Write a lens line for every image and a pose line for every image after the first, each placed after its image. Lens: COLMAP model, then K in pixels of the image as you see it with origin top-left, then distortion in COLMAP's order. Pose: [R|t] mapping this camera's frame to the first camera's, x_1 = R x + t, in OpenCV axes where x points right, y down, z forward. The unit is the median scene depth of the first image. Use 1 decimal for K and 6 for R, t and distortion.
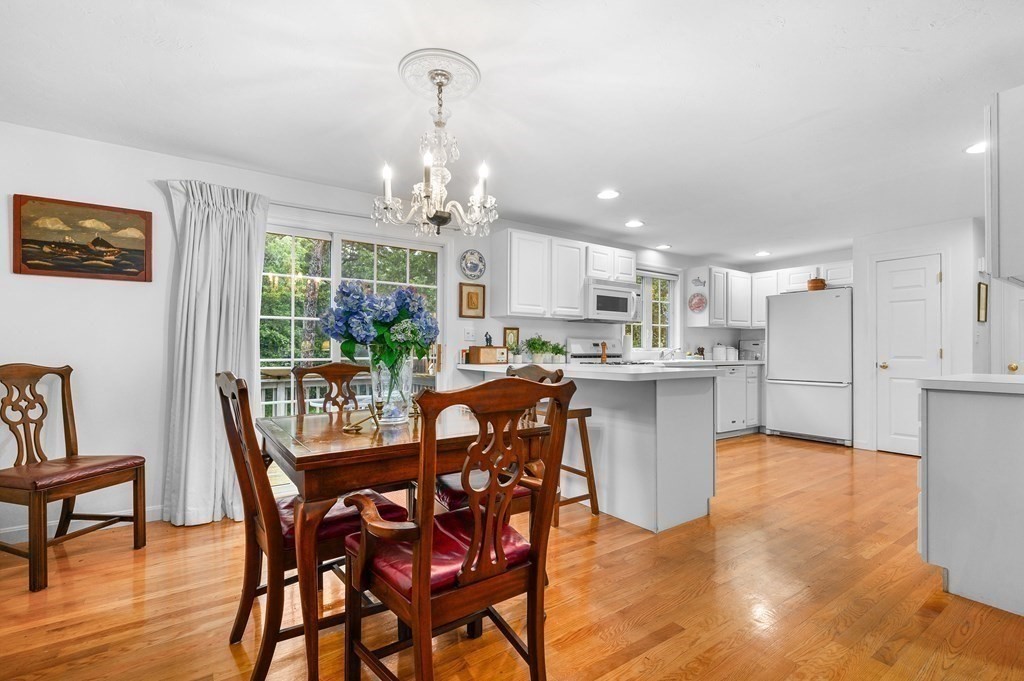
lens RADIAL K [[469.5, 0, 511.8], [0, 469.5, 345.2], [0, 0, 1]] dist [-0.000041, 0.000125]
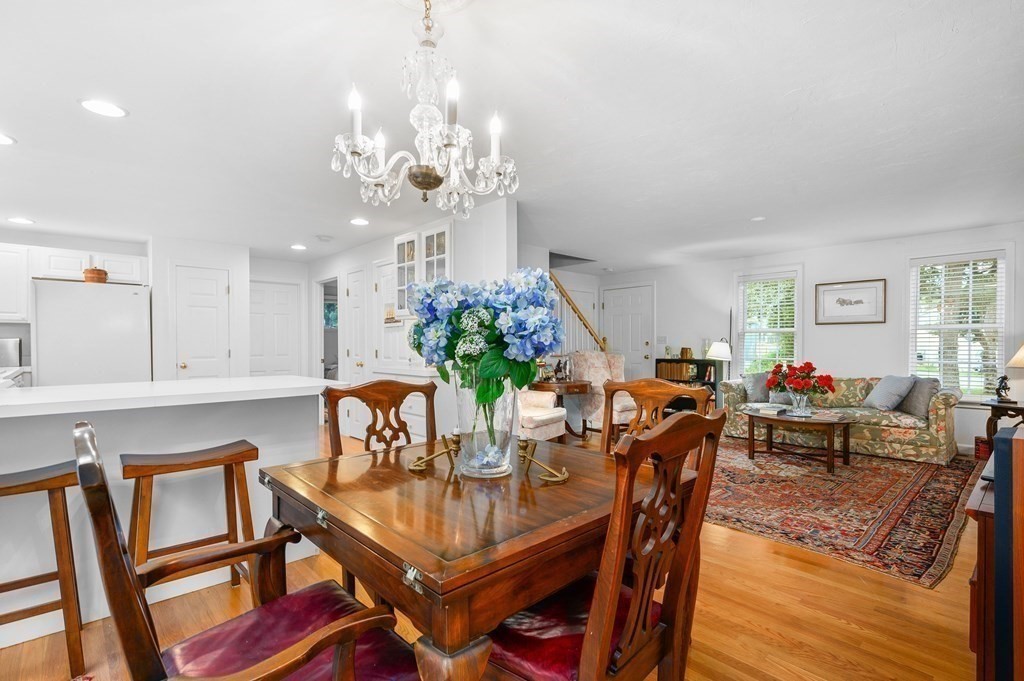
lens RADIAL K [[486.3, 0, 506.1], [0, 486.3, 349.4], [0, 0, 1]] dist [-0.000471, -0.000645]
pose [[-0.135781, -0.010146, 0.990687, -0.416393], [-0.011265, 0.999899, 0.008696, -0.011643], [-0.990675, -0.009979, -0.135881, 0.455391]]
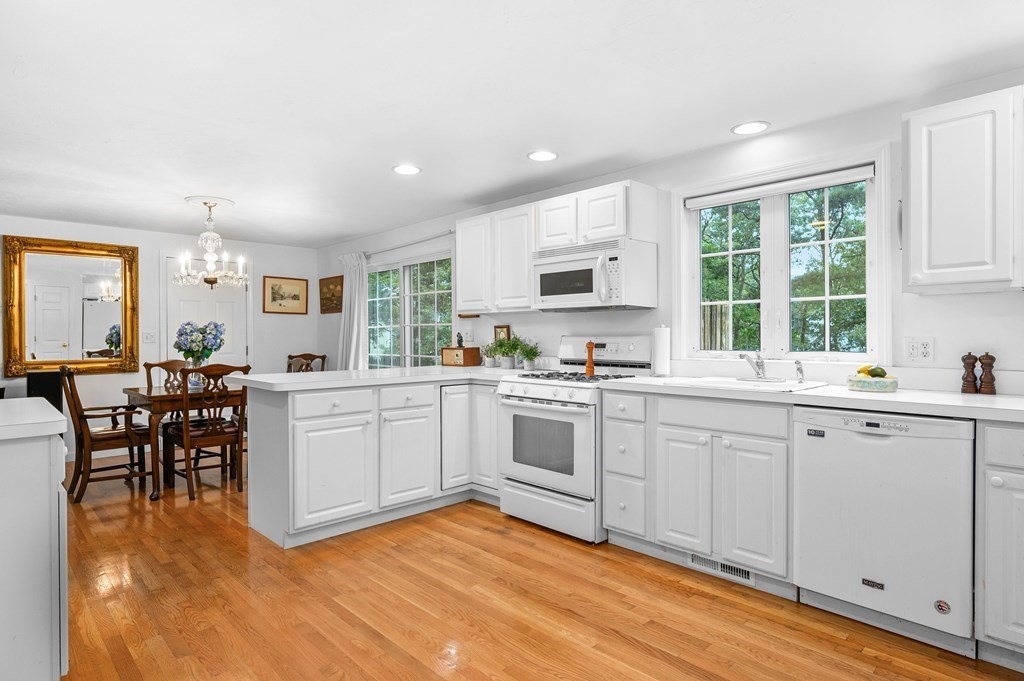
lens RADIAL K [[560.0, 0, 502.4], [0, 560.0, 338.4], [0, 0, 1]] dist [0.005125, -0.000608]
pose [[0.145587, 0.003569, -0.989339, 0.985379], [0.018721, 0.999805, 0.006362, -0.018991], [0.989168, -0.019447, 0.145492, 0.822608]]
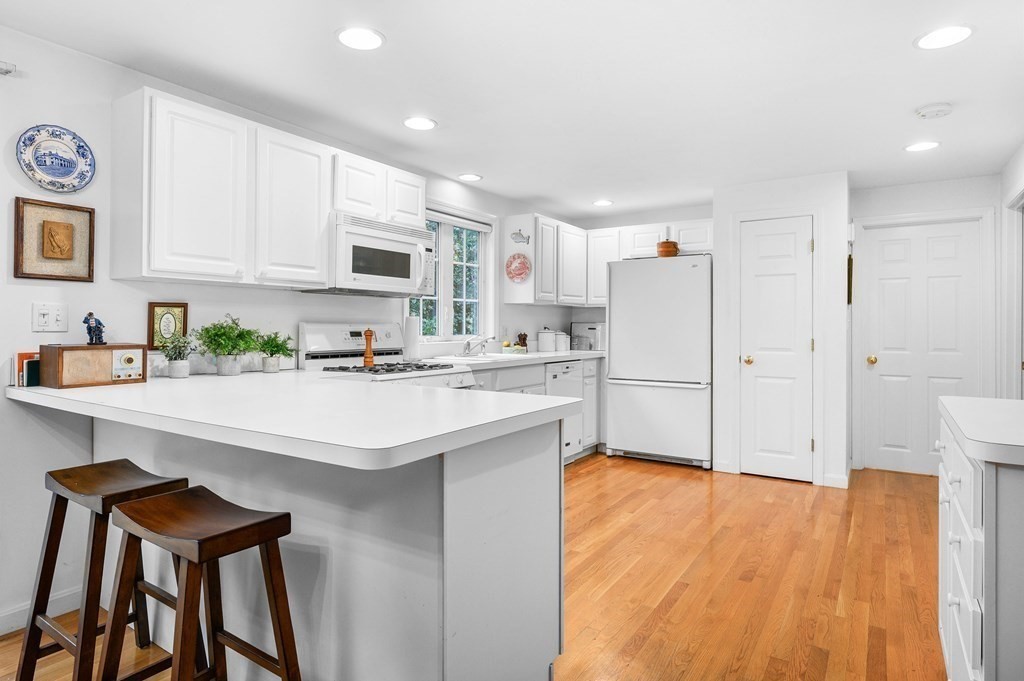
lens RADIAL K [[577.3, 0, 517.5], [0, 577.3, 321.0], [0, 0, 1]] dist [0.000640, -0.000130]
pose [[0.925207, 0.003885, 0.379443, 0.103181], [-0.005957, 0.999973, 0.004286, -0.022268], [-0.379416, -0.006225, 0.925205, 0.300208]]
